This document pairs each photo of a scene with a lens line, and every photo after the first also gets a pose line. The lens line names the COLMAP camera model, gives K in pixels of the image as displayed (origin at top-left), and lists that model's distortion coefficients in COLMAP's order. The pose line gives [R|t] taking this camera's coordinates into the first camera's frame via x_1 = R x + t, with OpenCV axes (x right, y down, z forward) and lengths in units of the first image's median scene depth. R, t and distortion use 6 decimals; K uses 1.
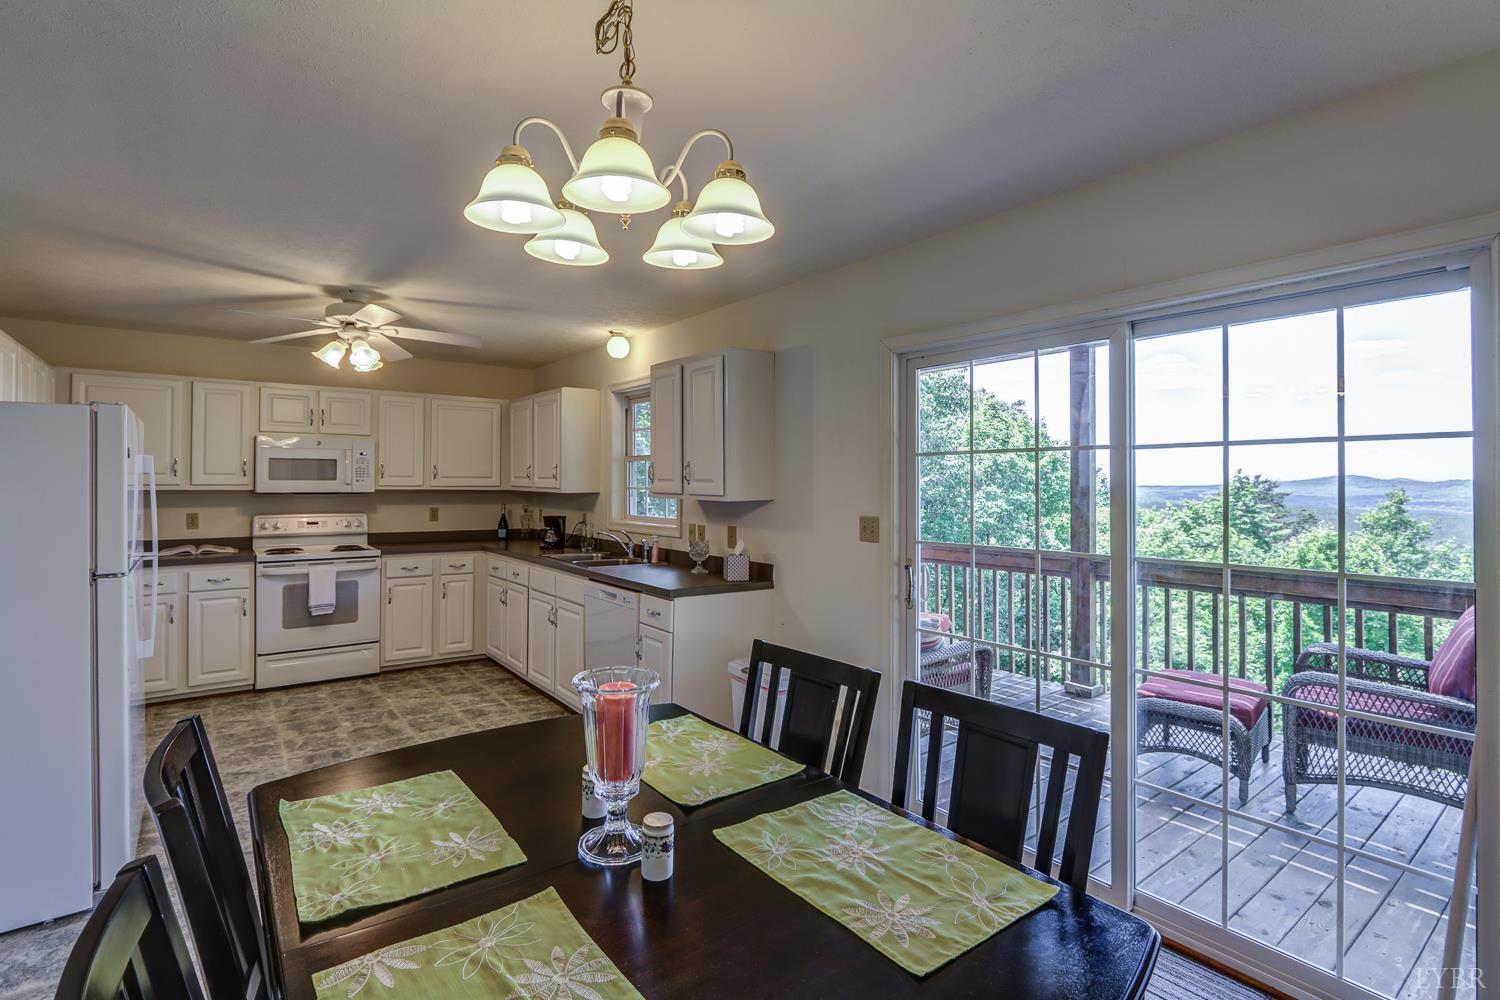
lens RADIAL K [[730.3, 0, 745.8], [0, 730.3, 471.9], [0, 0, 1]] dist [-0.000856, 0.000189]
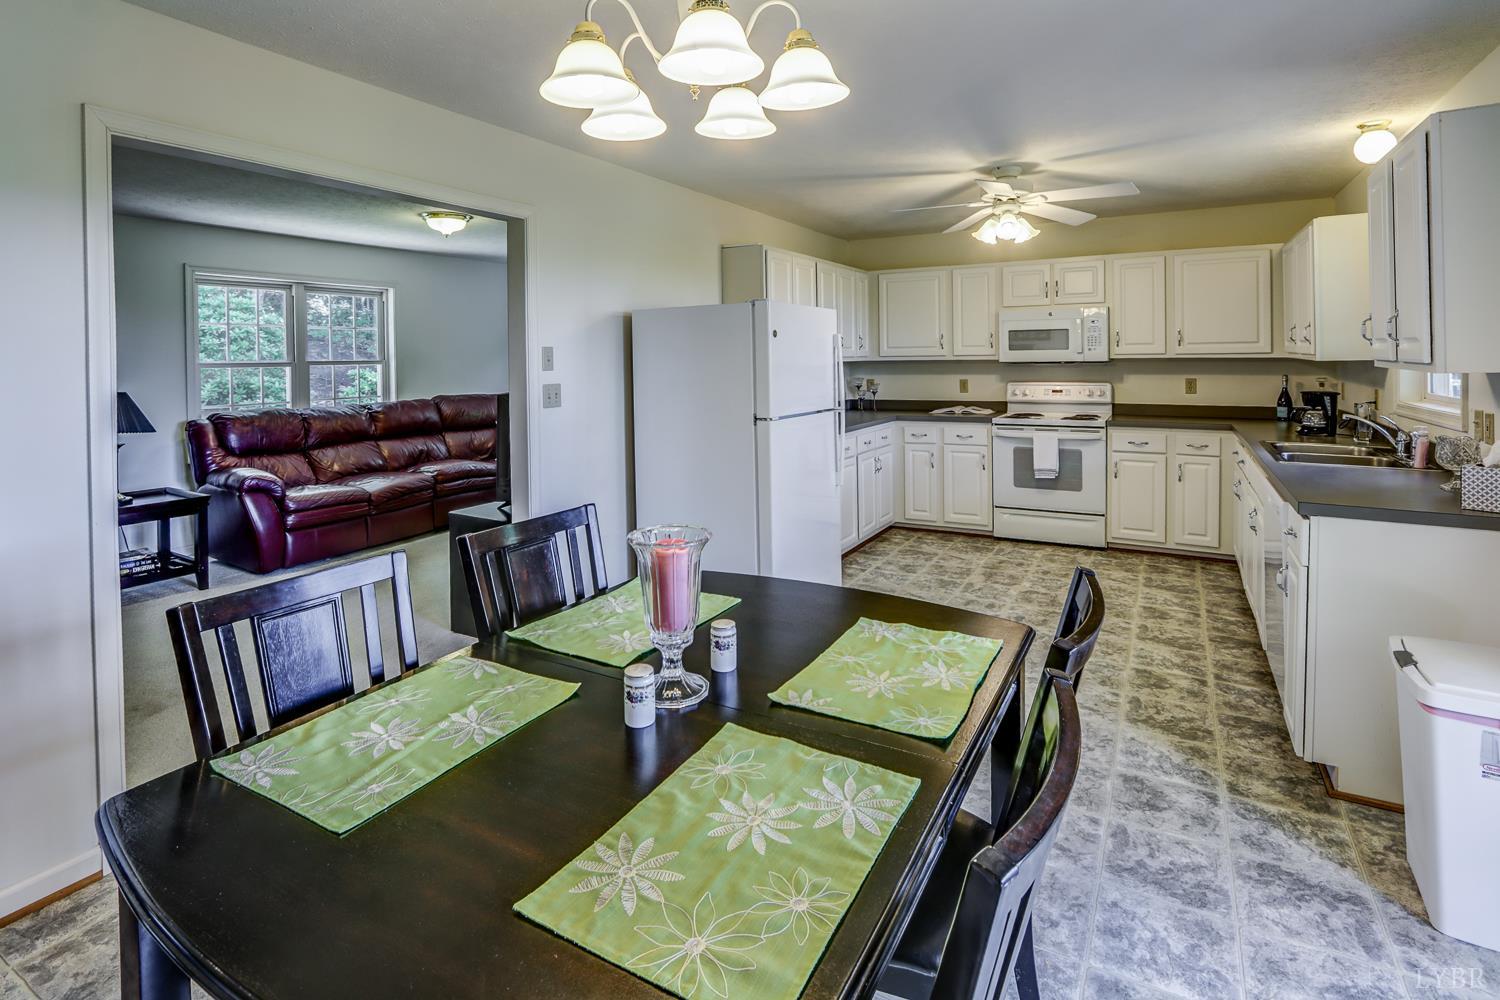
lens RADIAL K [[746.0, 0, 728.5], [0, 746.0, 355.2], [0, 0, 1]] dist [-0.003509, -0.000496]
pose [[0.396486, -0.013188, -0.917946, 0.213067], [0.030317, 0.999540, -0.001266, 0.006839], [0.917540, -0.027327, 0.396704, 0.163881]]
